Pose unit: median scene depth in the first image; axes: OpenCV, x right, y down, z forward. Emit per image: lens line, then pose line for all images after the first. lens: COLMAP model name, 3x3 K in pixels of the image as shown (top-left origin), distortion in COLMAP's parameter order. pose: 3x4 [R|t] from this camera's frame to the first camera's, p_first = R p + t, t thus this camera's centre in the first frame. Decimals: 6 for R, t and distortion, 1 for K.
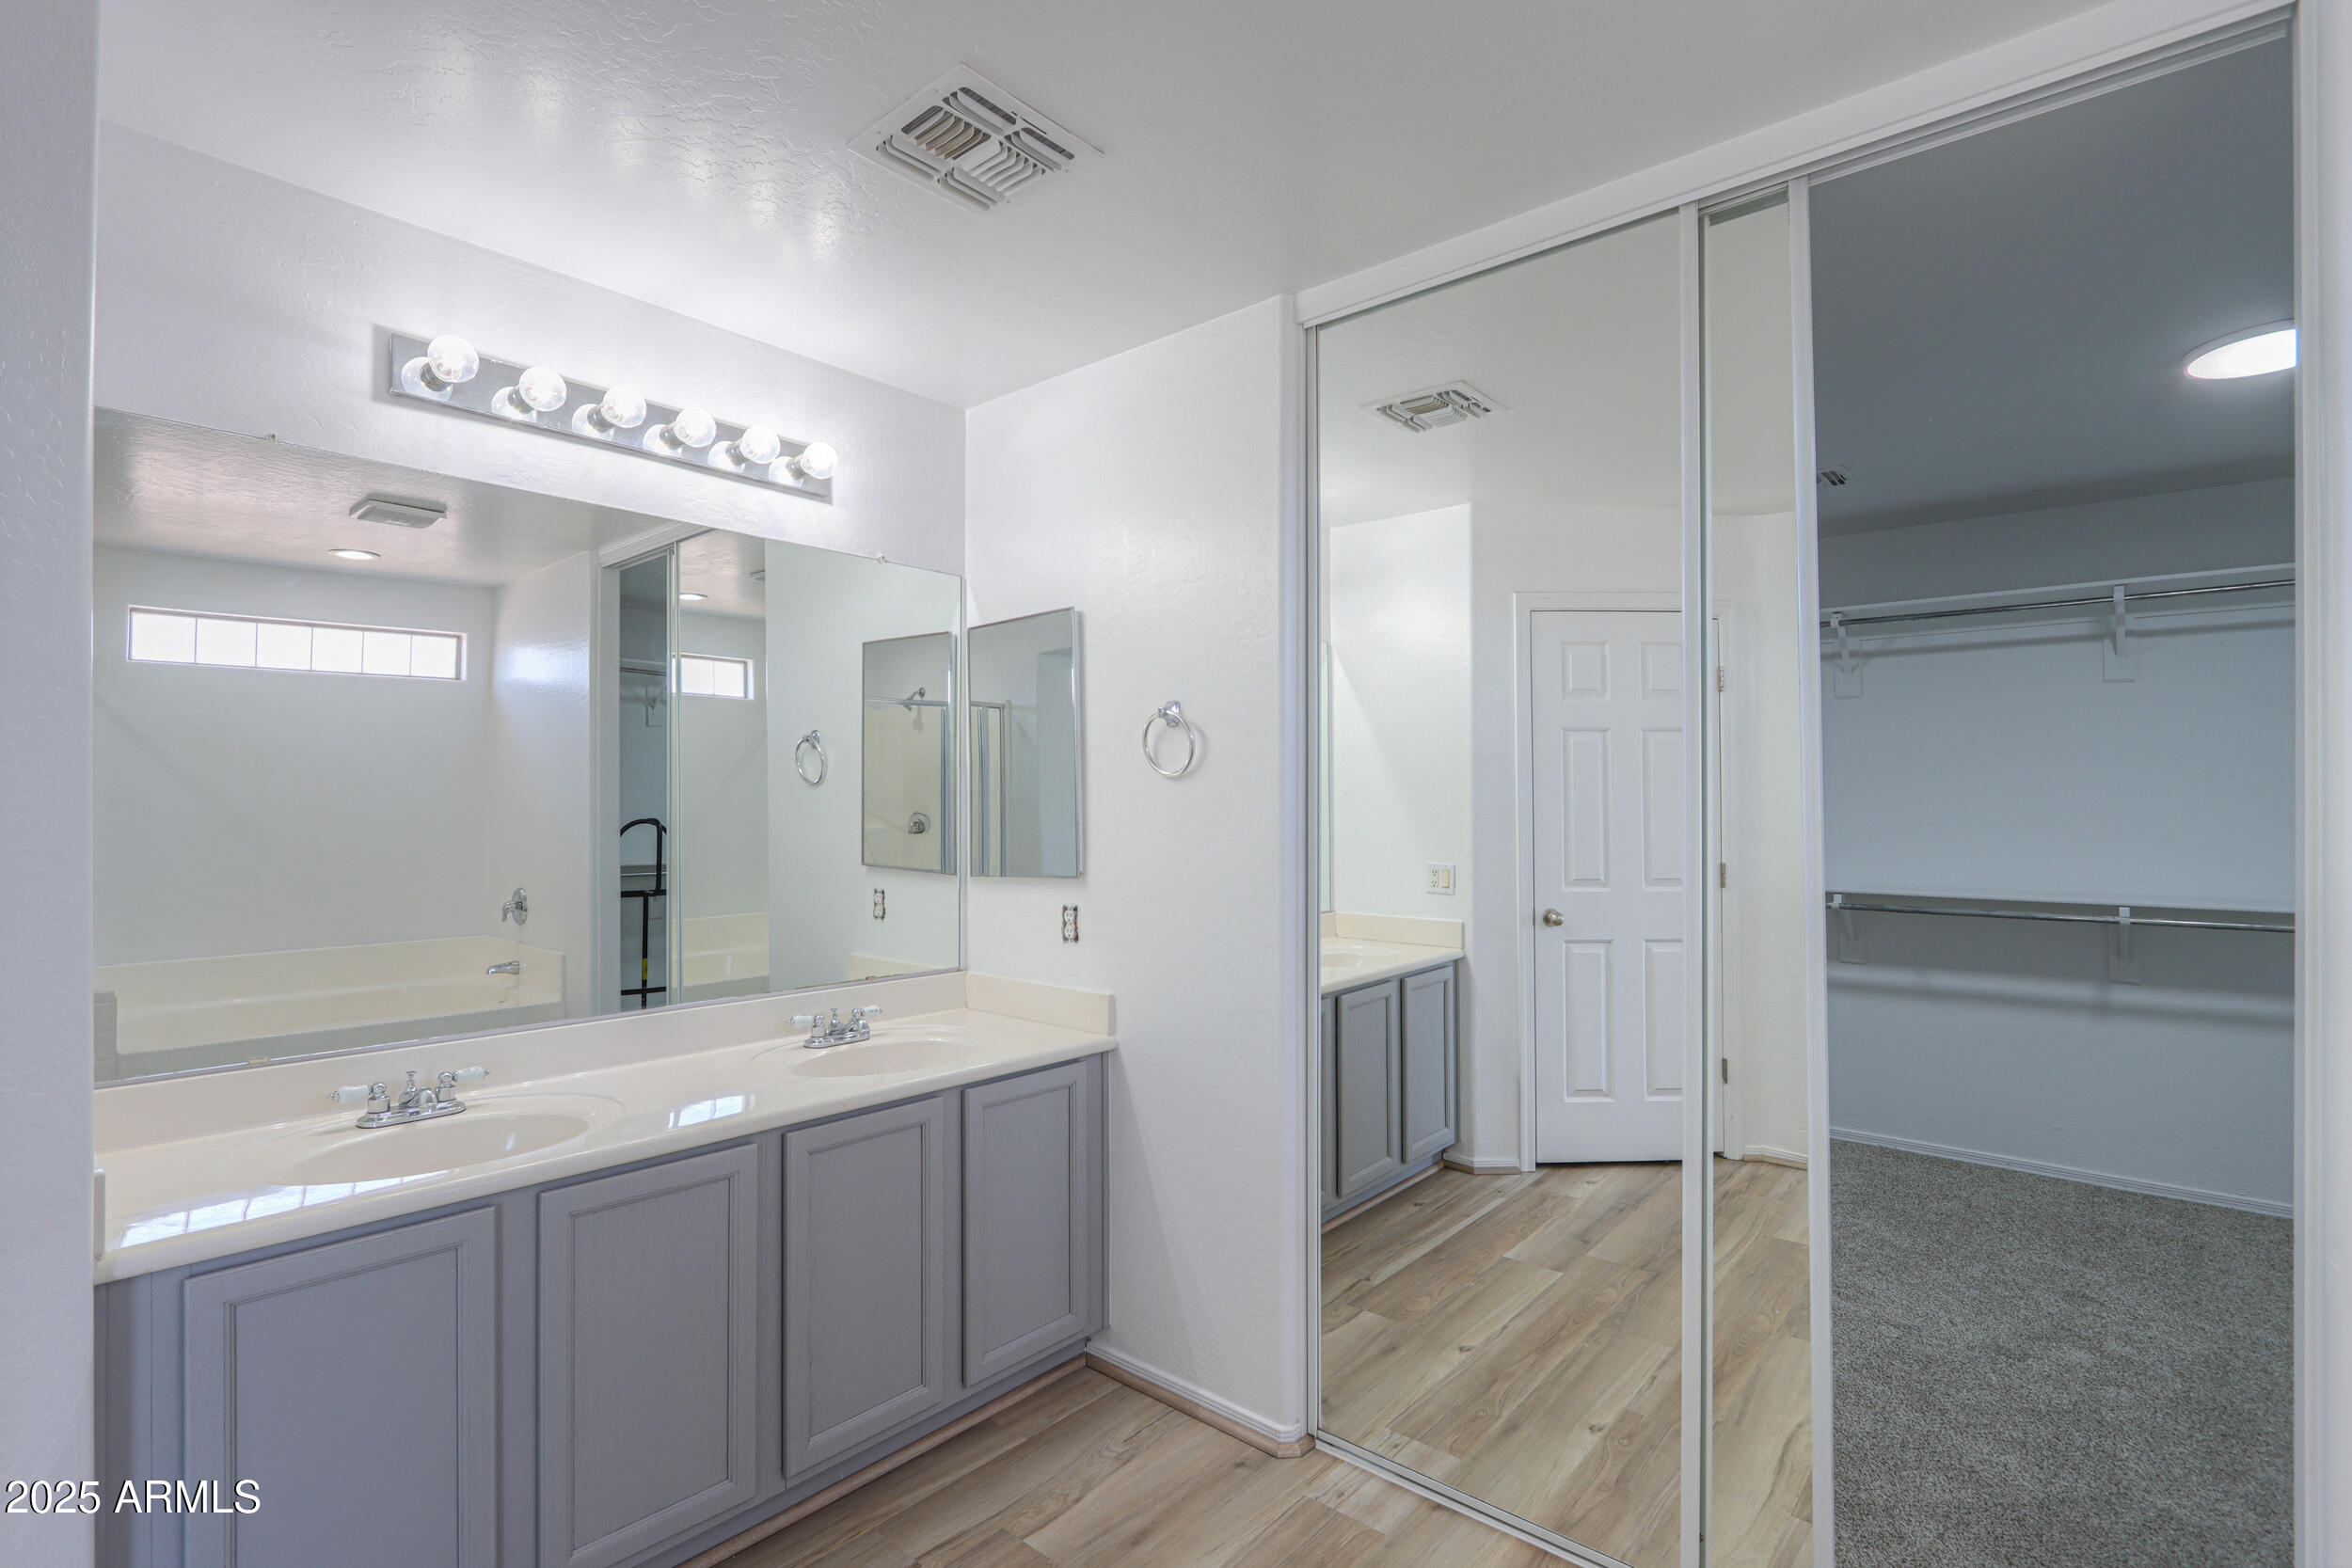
lens RADIAL K [[1085.1, 0, 1168.2], [0, 1085.1, 801.7], [0, 0, 1]] dist [-0.014180, -0.000510]
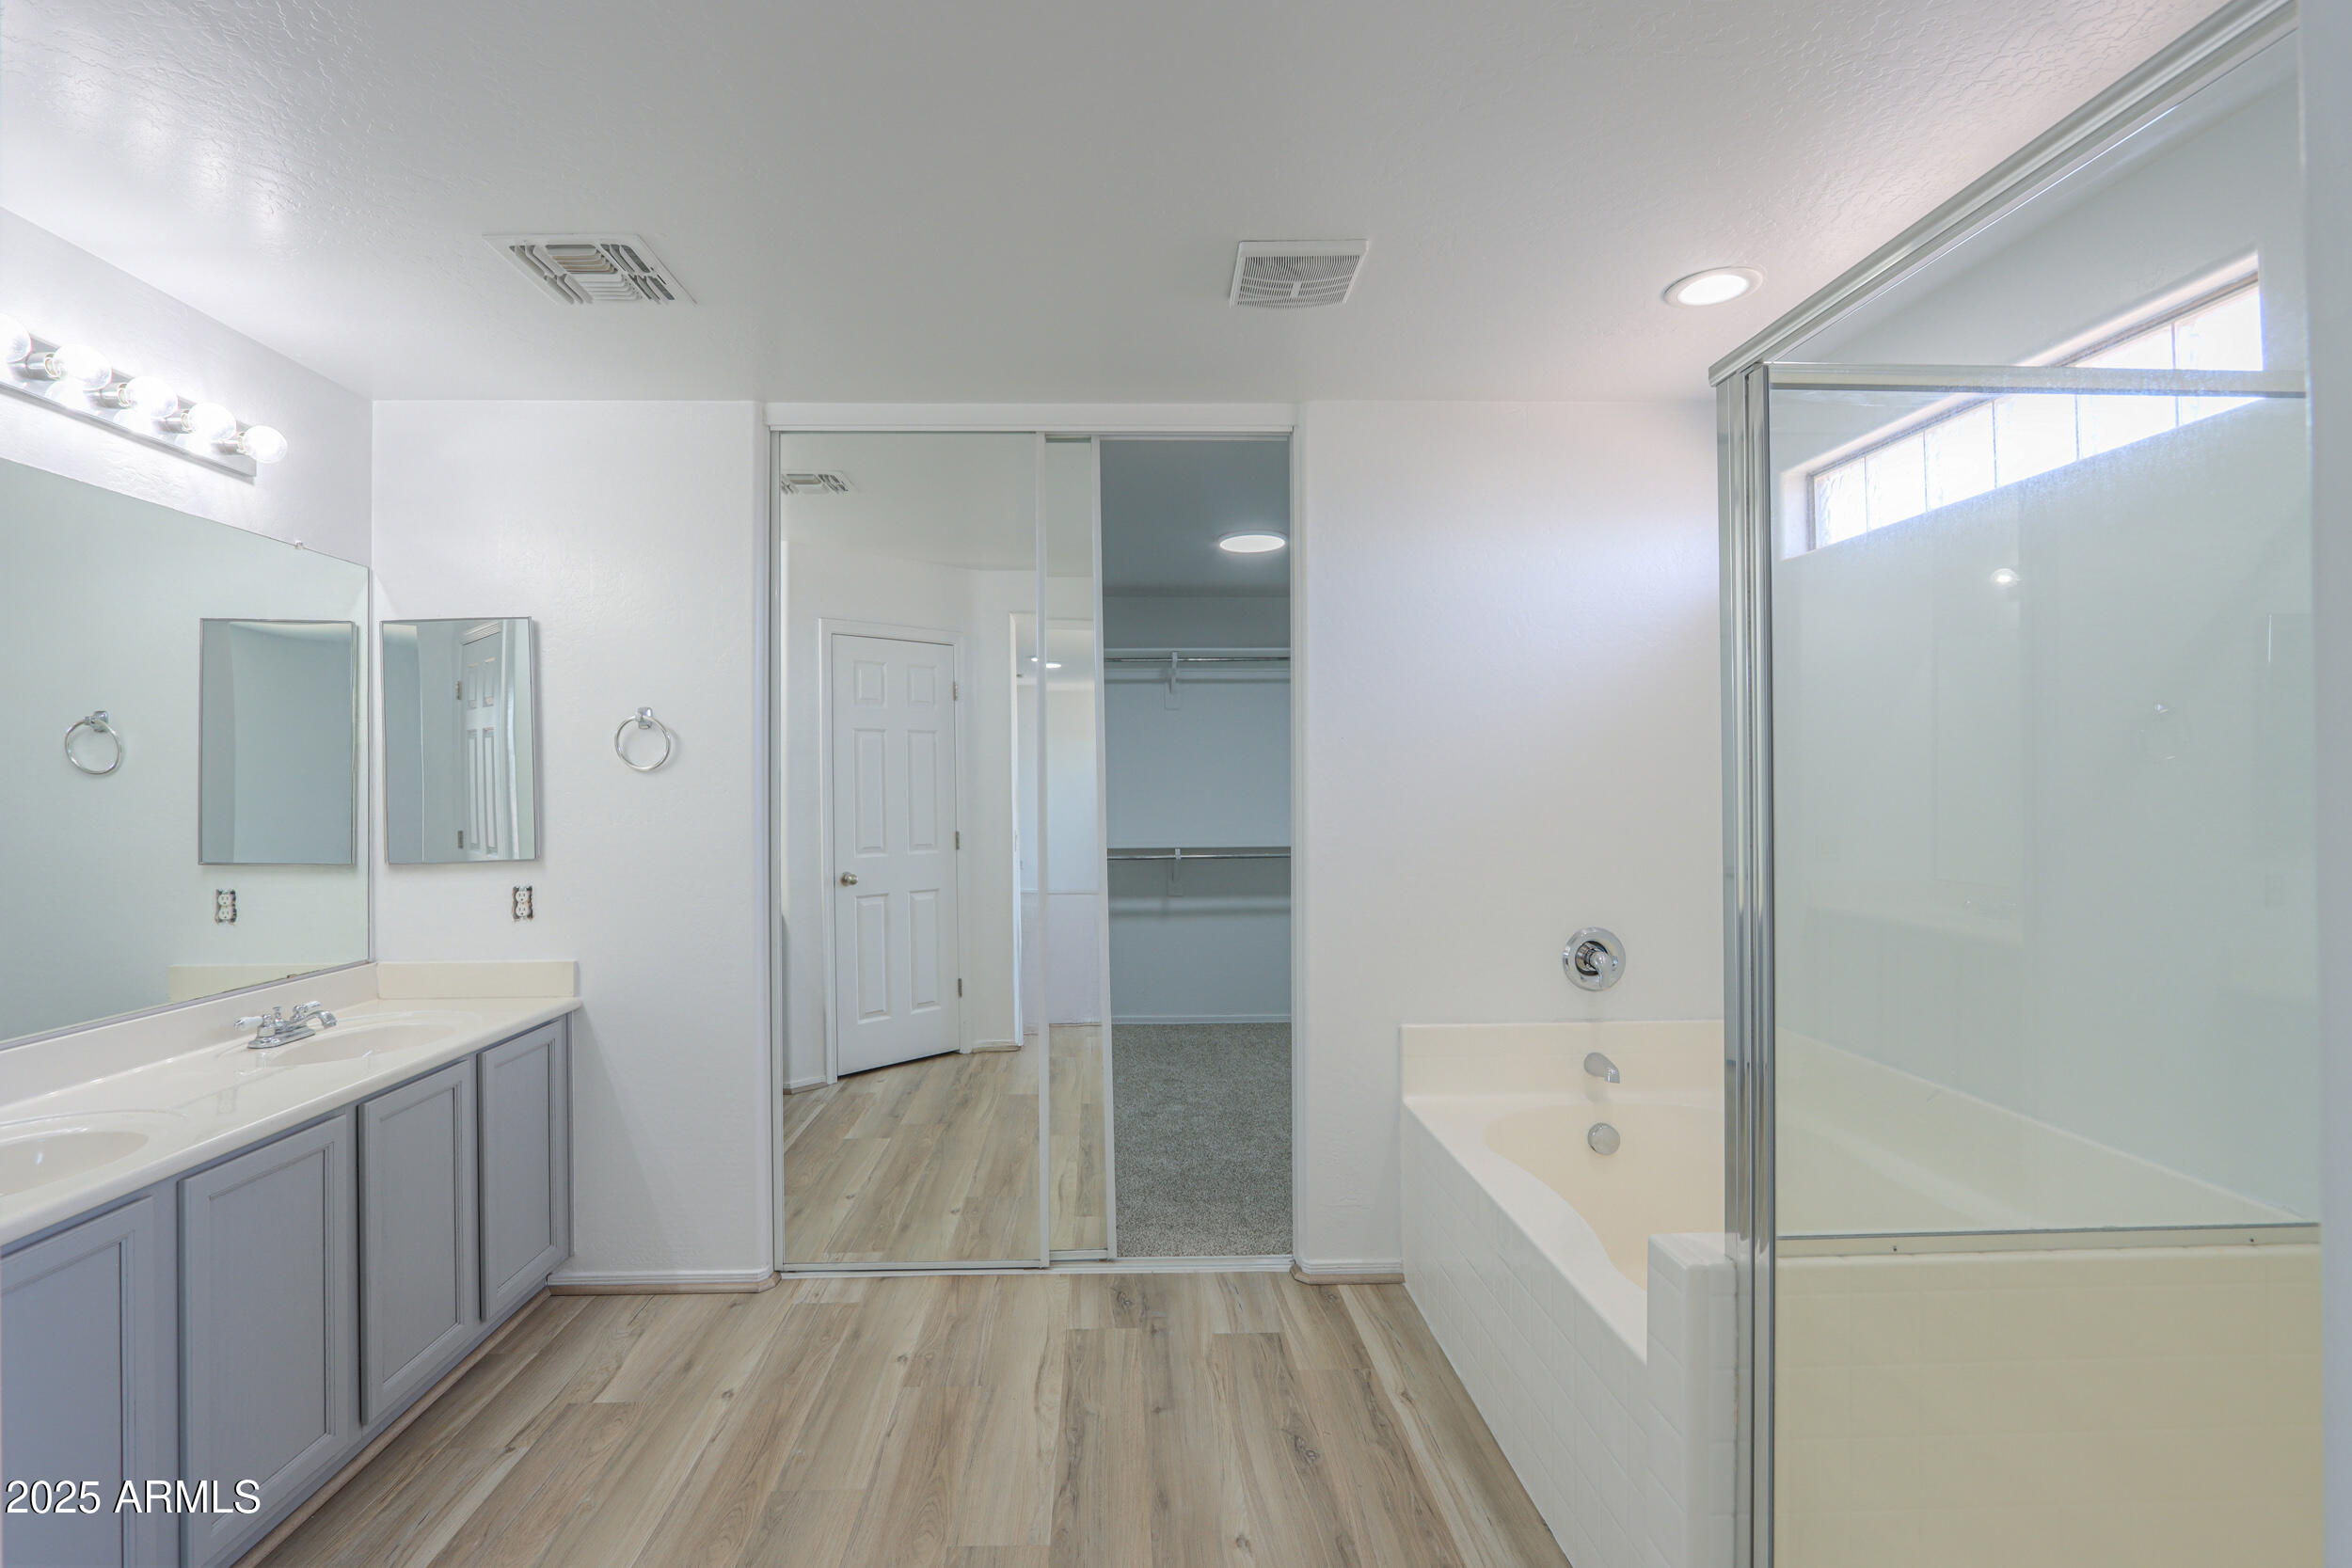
lens RADIAL K [[1085.1, 0, 1168.2], [0, 1085.1, 801.7], [0, 0, 1]] dist [-0.014180, -0.000510]
pose [[0.712831, -0.017932, 0.701106, -0.397459], [0.006318, 0.999797, 0.019148, -0.007035], [-0.701307, -0.009220, 0.712800, -0.241703]]
